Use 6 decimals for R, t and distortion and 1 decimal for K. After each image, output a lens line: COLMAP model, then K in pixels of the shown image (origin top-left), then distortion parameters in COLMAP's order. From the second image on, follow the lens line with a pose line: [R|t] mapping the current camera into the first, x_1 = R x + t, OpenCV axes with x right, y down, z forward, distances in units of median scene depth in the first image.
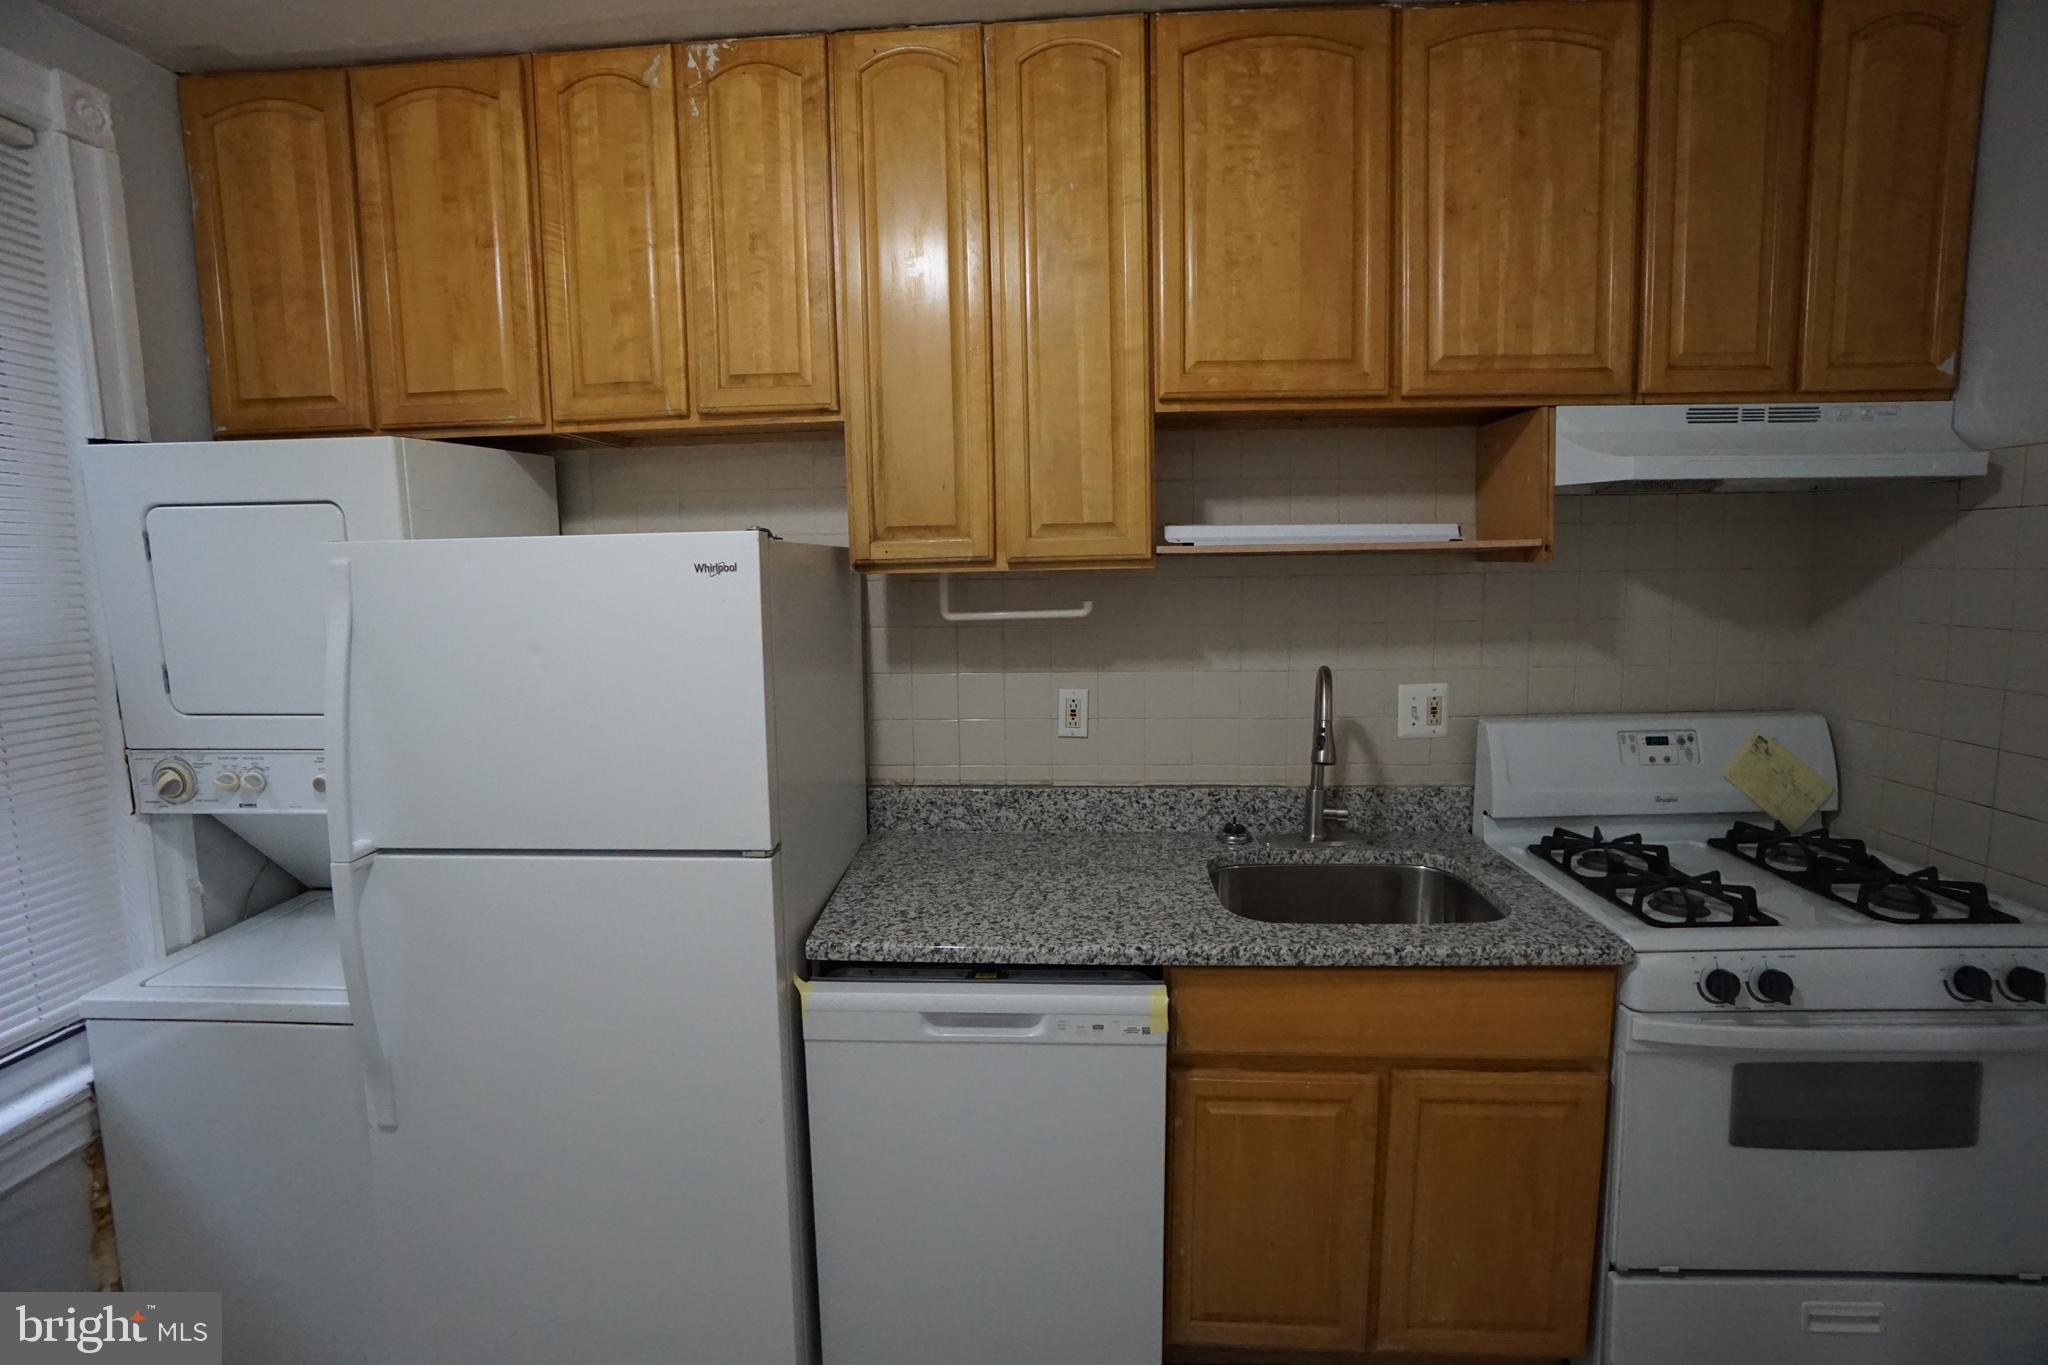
lens RADIAL K [[901.1, 0, 1029.7], [0, 901.1, 650.8], [0, 0, 1]] dist [-0.062296, 0.023243]
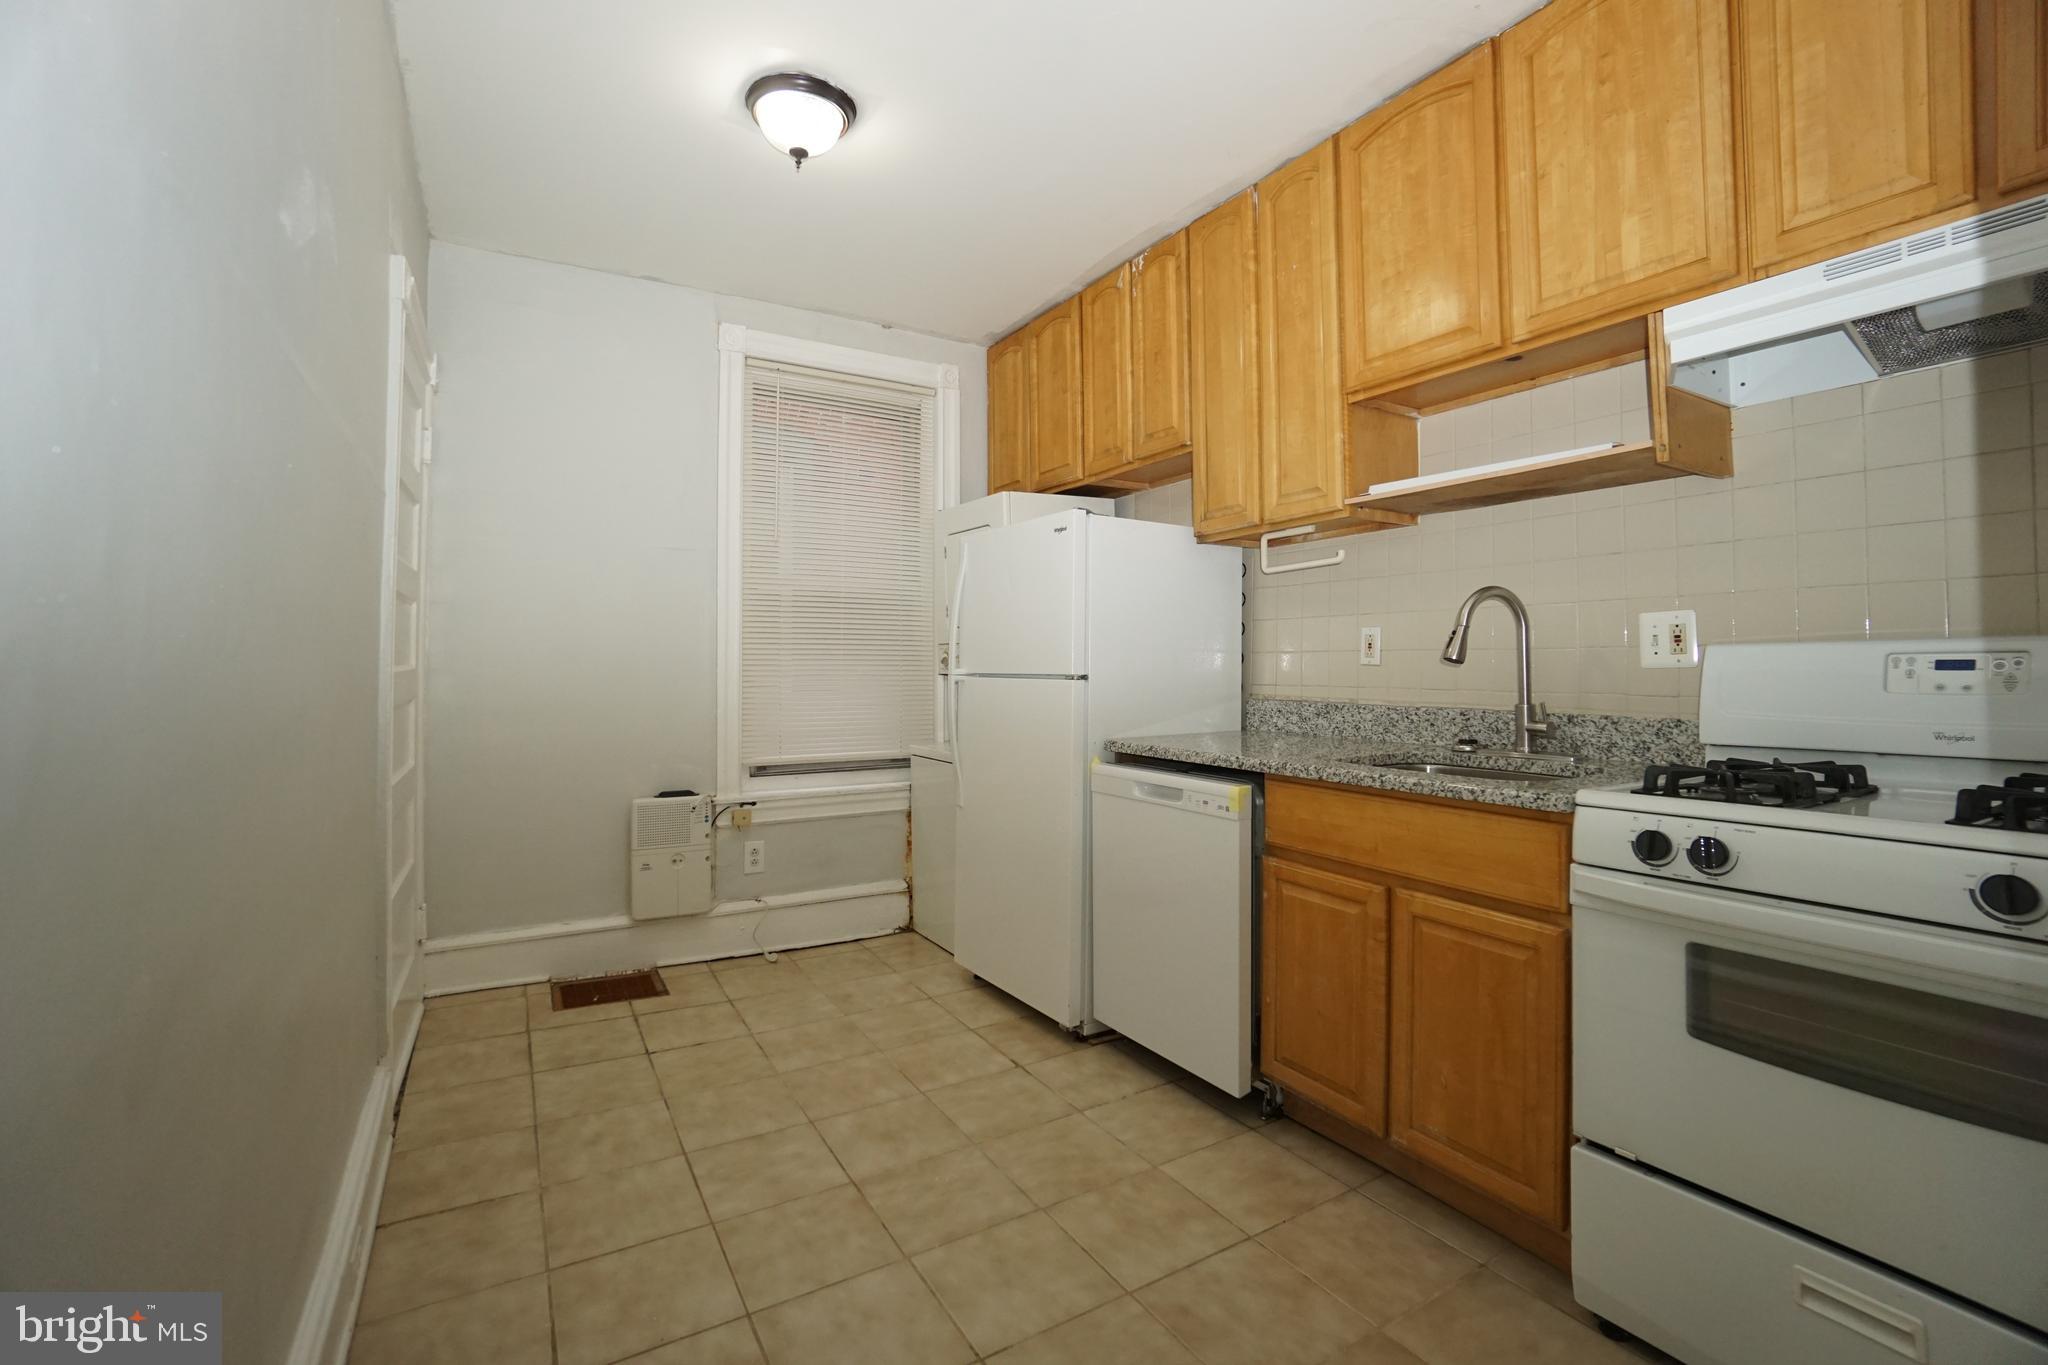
lens RADIAL K [[901.1, 0, 1029.7], [0, 901.1, 650.8], [0, 0, 1]] dist [-0.062296, 0.023243]
pose [[0.566958, 0.002779, -0.823742, 1.023951], [-0.089843, 0.994237, -0.058482, 0.242733], [0.818832, 0.107164, 0.563941, -0.129906]]
